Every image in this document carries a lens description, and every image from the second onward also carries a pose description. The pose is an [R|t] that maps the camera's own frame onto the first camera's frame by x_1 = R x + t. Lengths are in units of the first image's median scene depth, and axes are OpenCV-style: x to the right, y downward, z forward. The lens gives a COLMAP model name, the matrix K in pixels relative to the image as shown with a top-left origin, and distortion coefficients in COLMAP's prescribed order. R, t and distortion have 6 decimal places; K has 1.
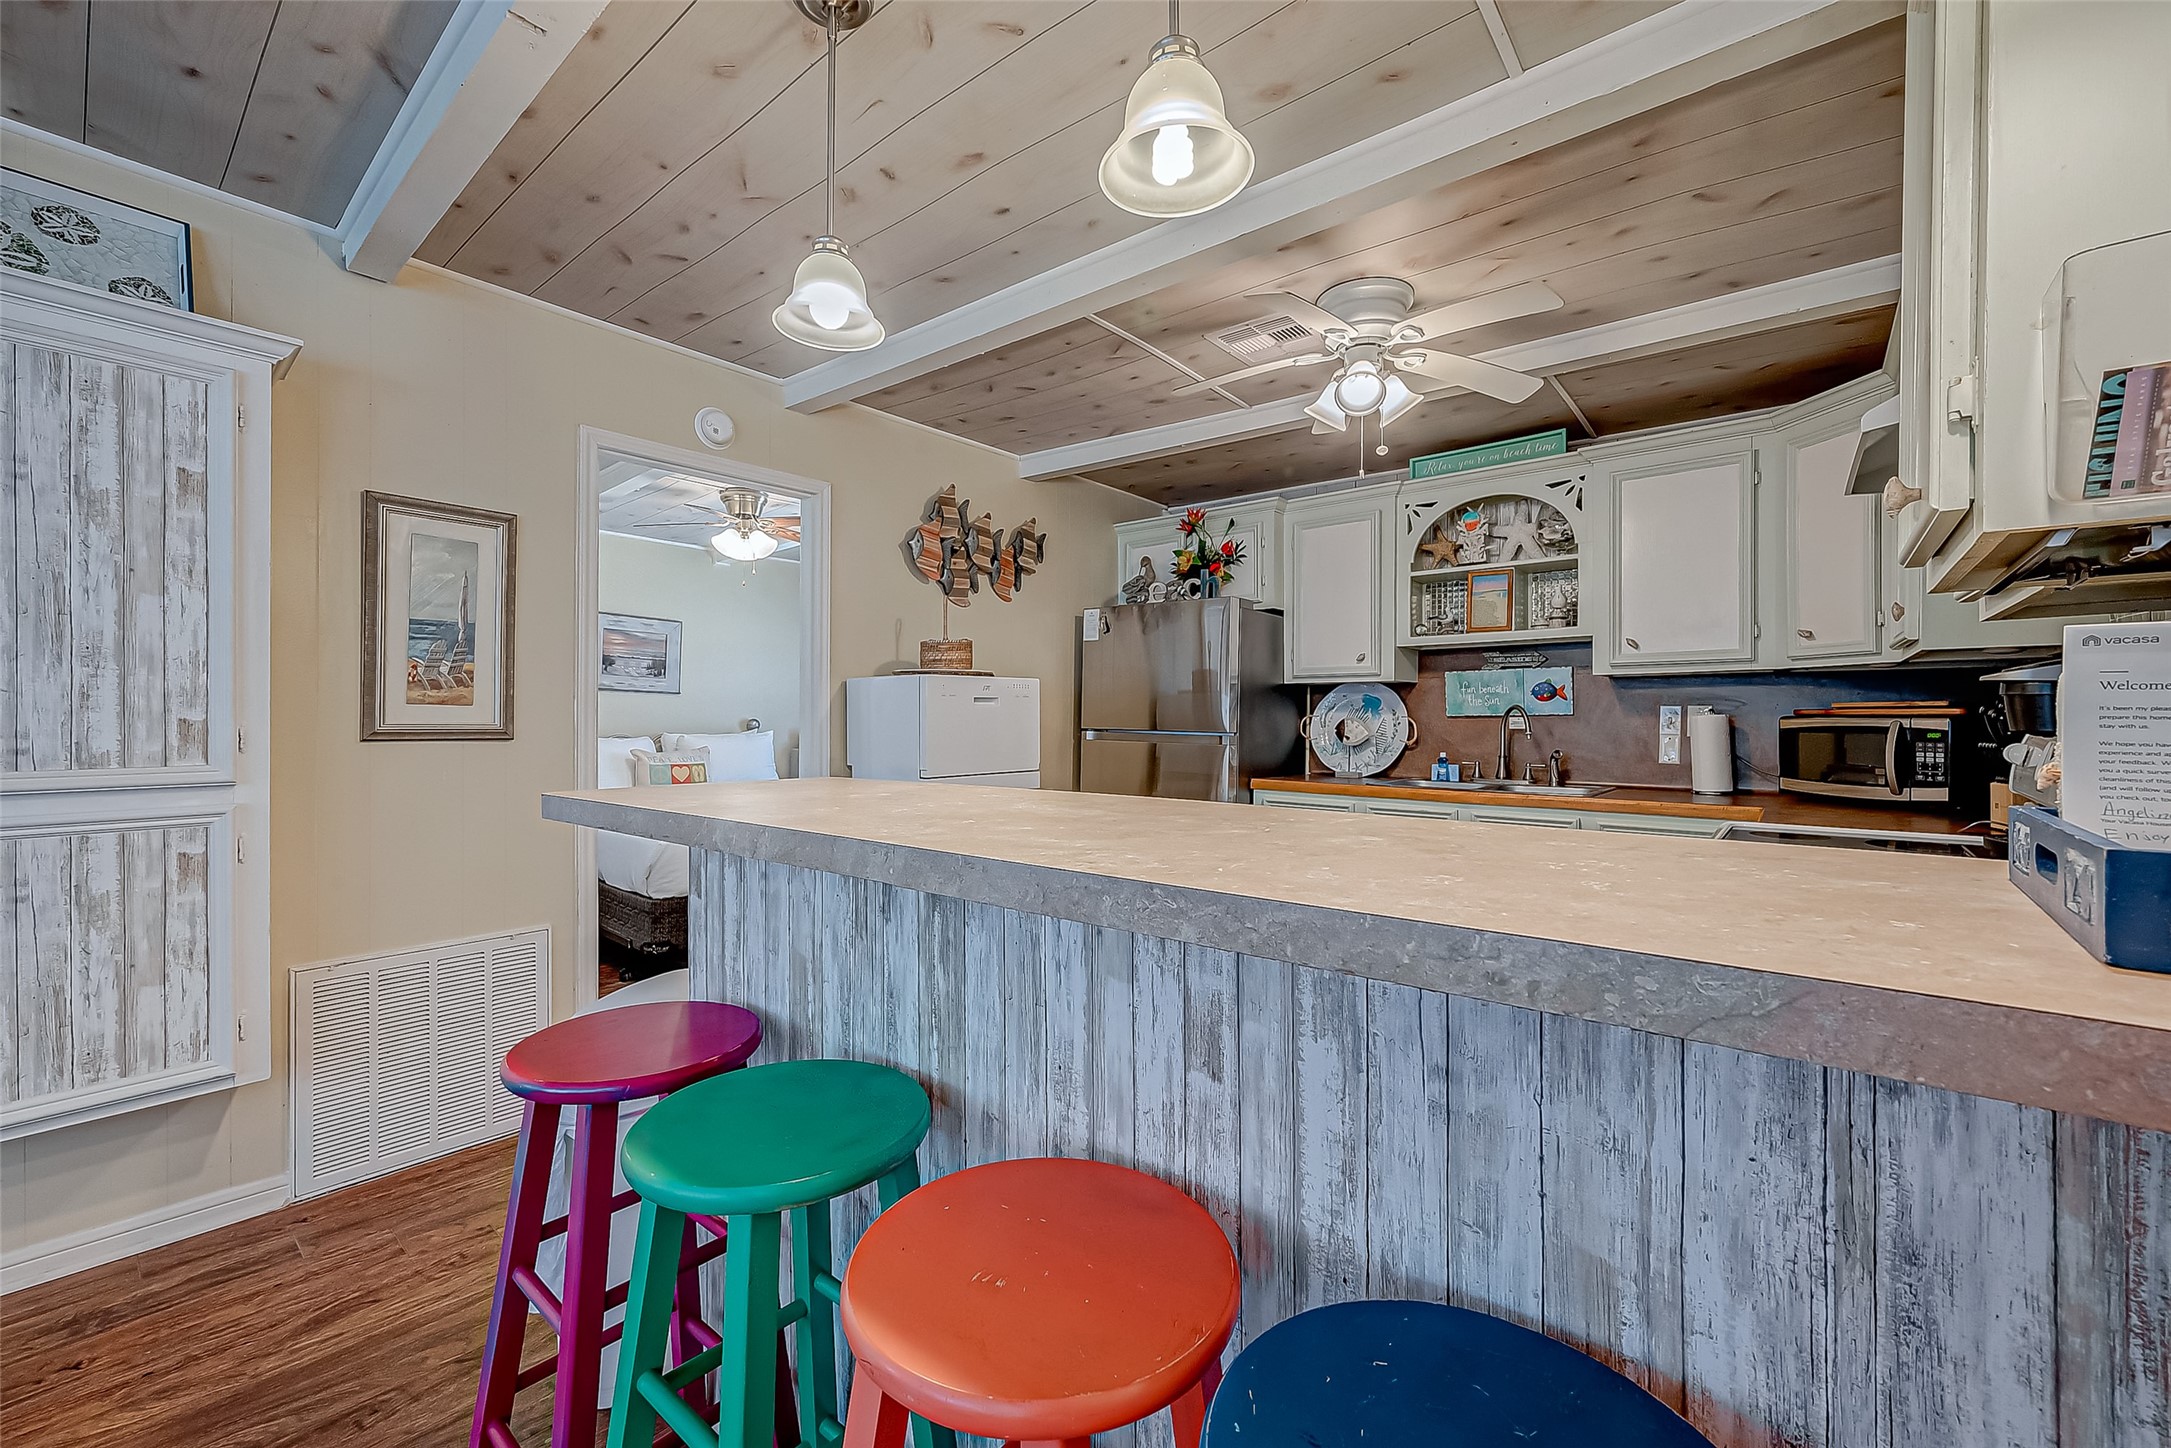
lens RADIAL K [[861.8, 0, 1081.9], [0, 861.8, 719.9], [0, 0, 1]] dist [0.002814, -0.001175]
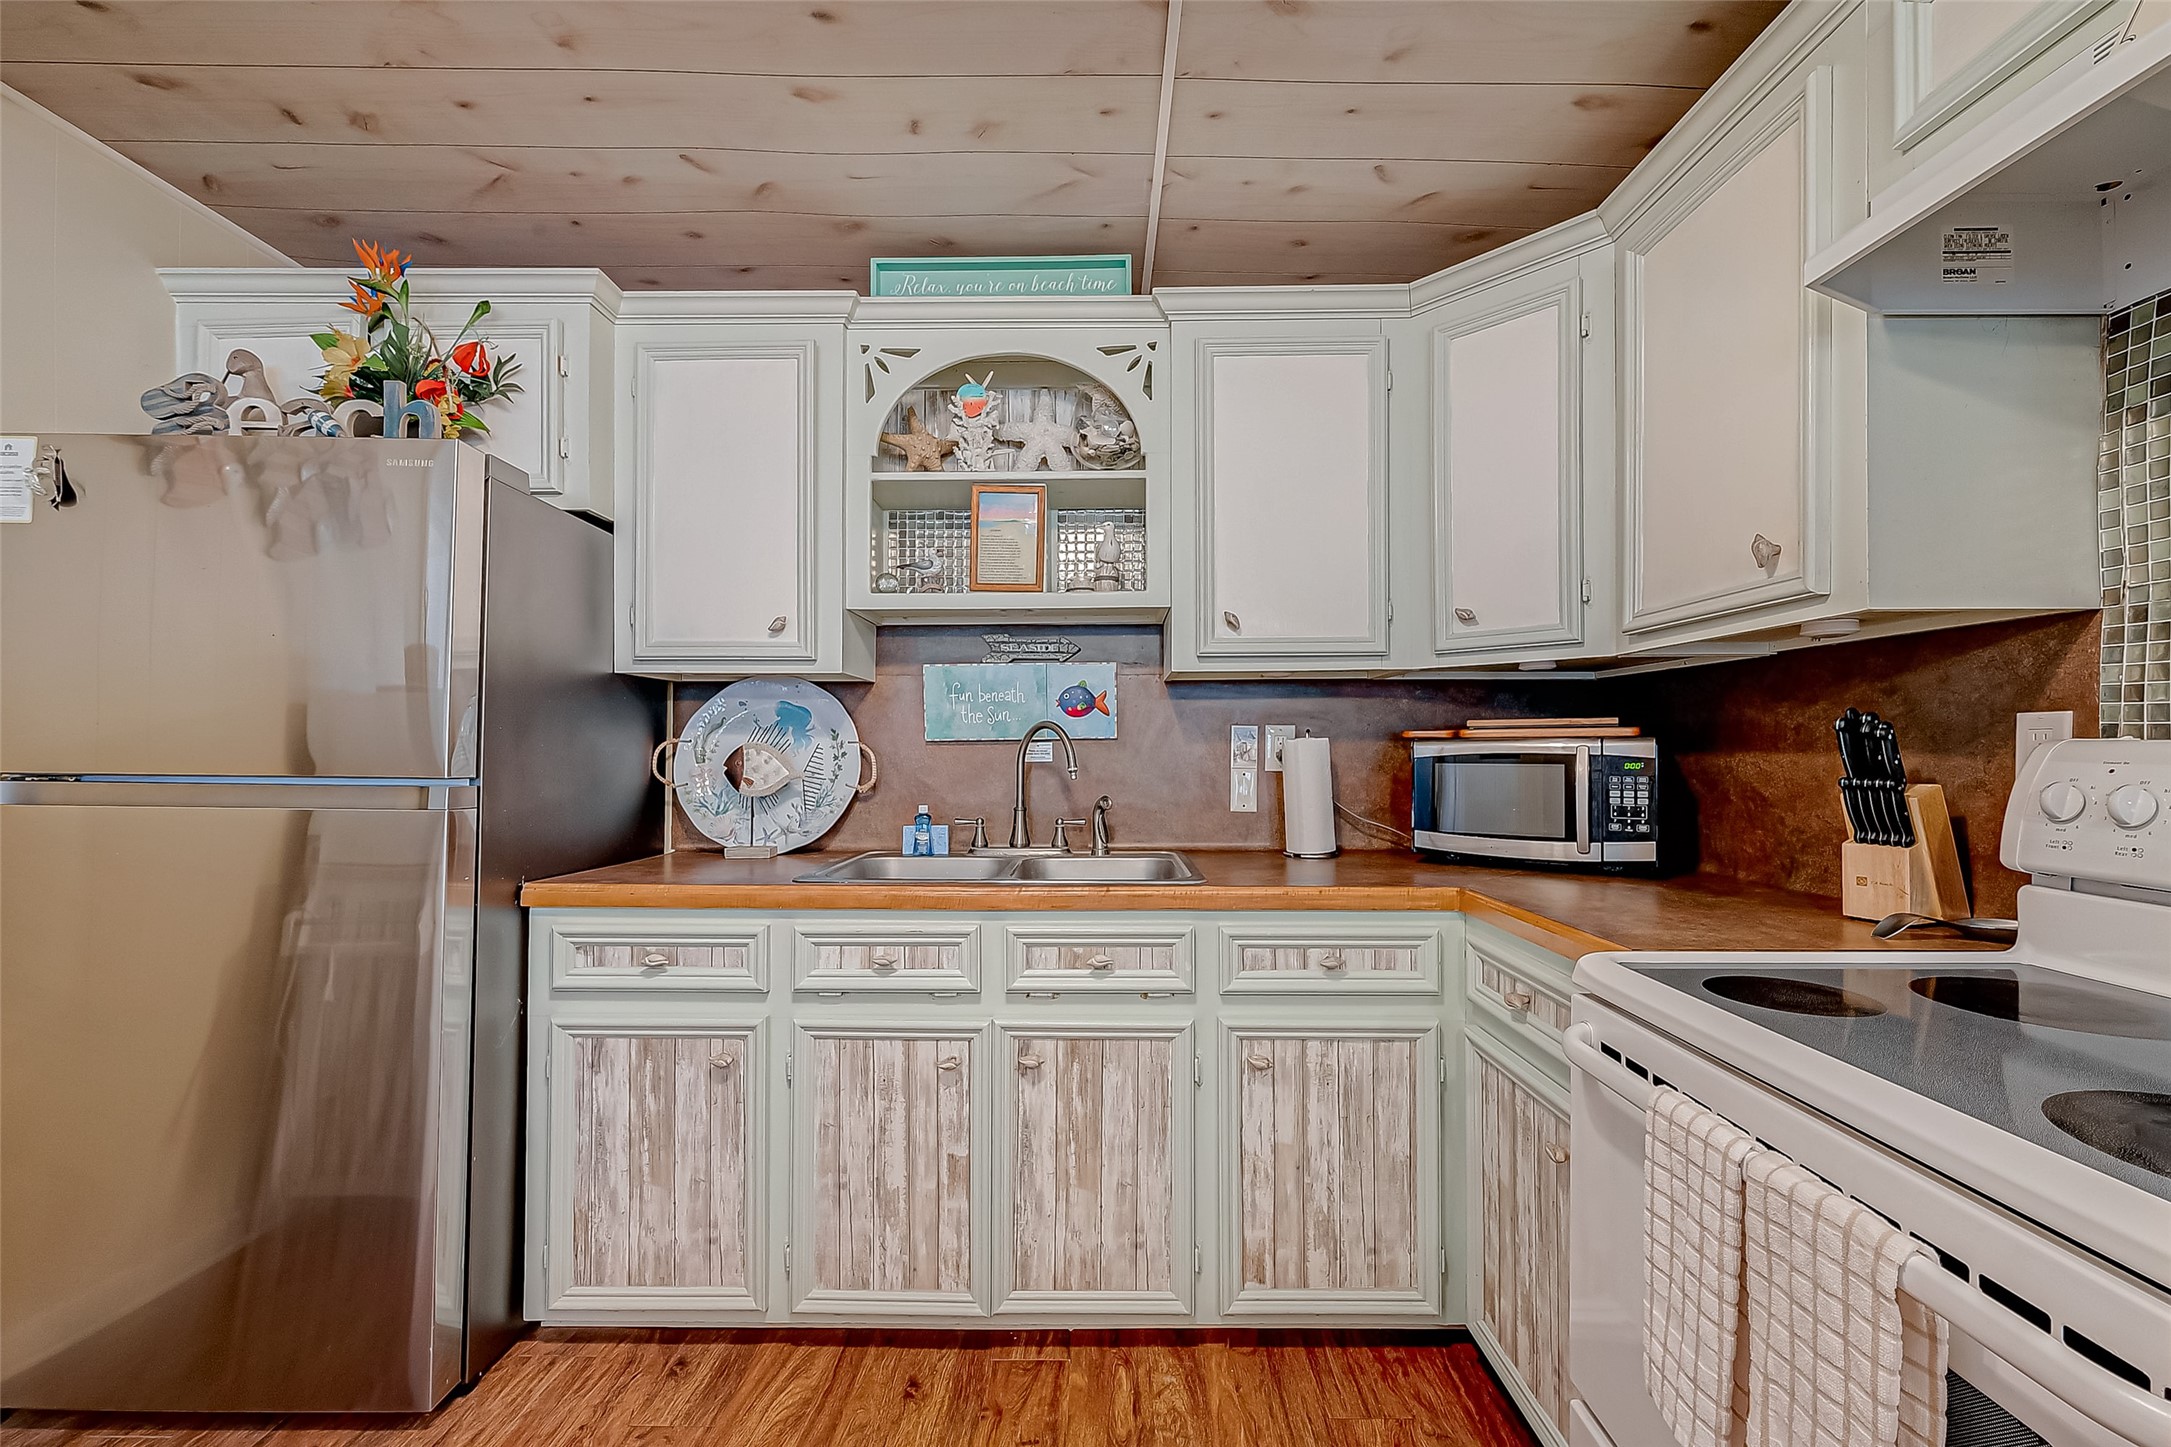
lens RADIAL K [[861.8, 0, 1084.6], [0, 861.8, 746.6], [0, 0, 1]] dist [0.002814, -0.001175]
pose [[0.771105, 0.000482, 0.636708, 0.211842], [0.003568, 0.999981, -0.005079, 0.004418], [-0.636698, 0.006188, 0.771088, 0.752494]]
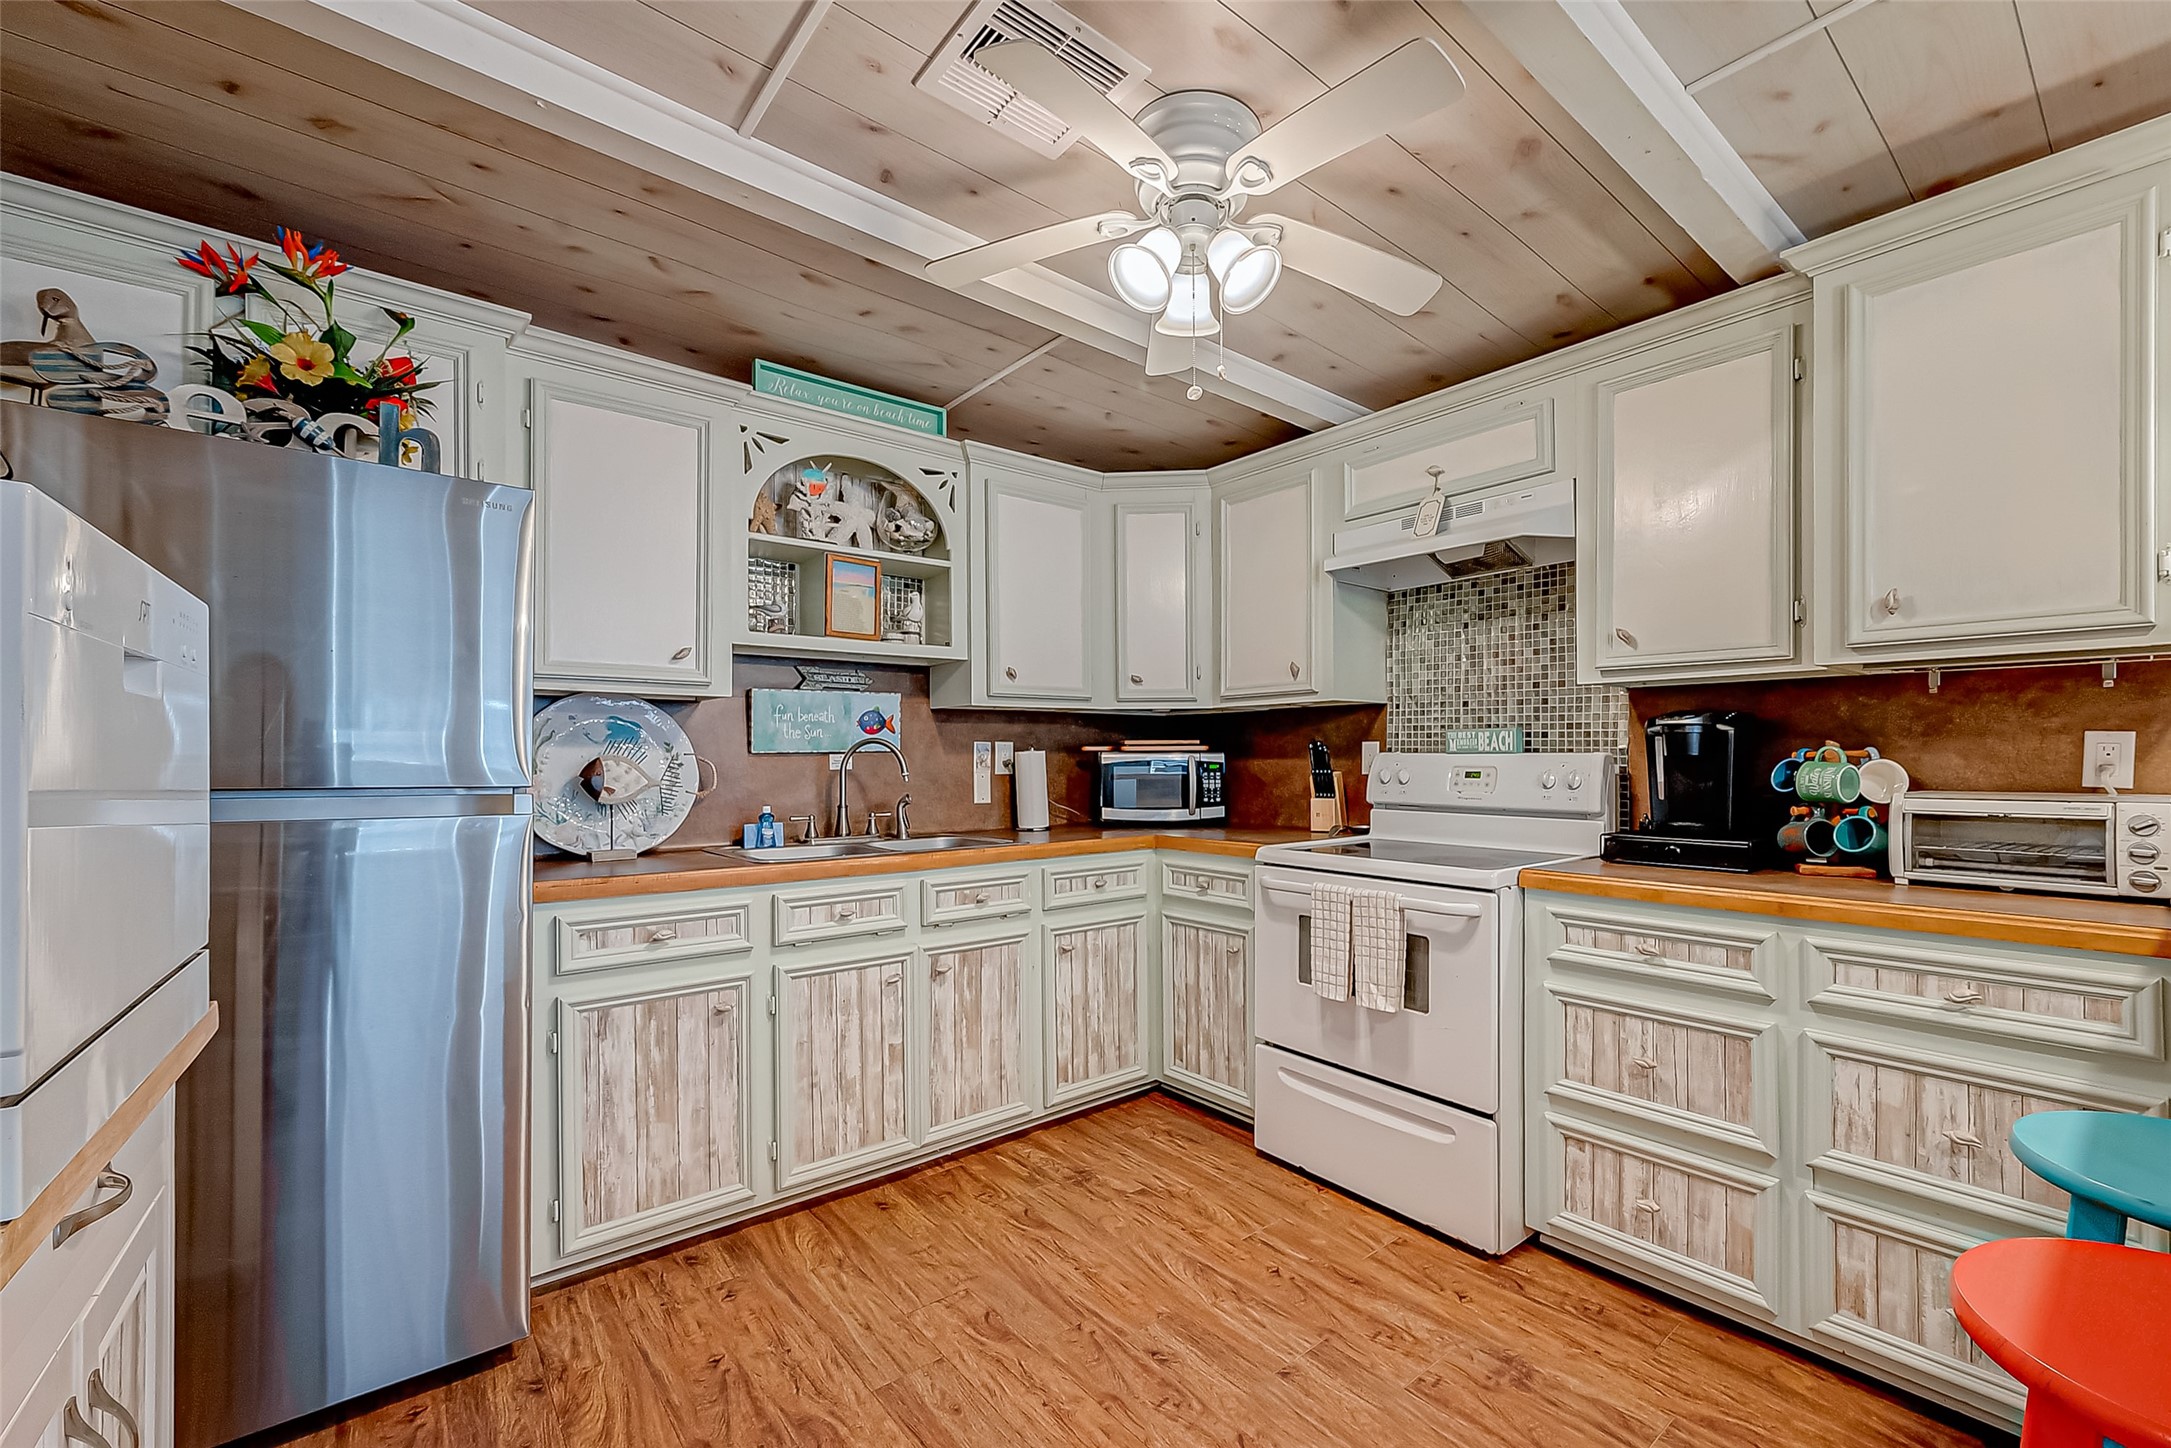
lens RADIAL K [[912.0, 0, 1135.2], [0, 912.0, 760.8], [0, 0, 1]] dist [-0.007806, 0.000962]
pose [[0.157143, -0.004771, 0.987564, -0.381537], [0.009464, 0.999950, 0.003325, 0.003778], [-0.987531, 0.008824, 0.157180, 0.907249]]
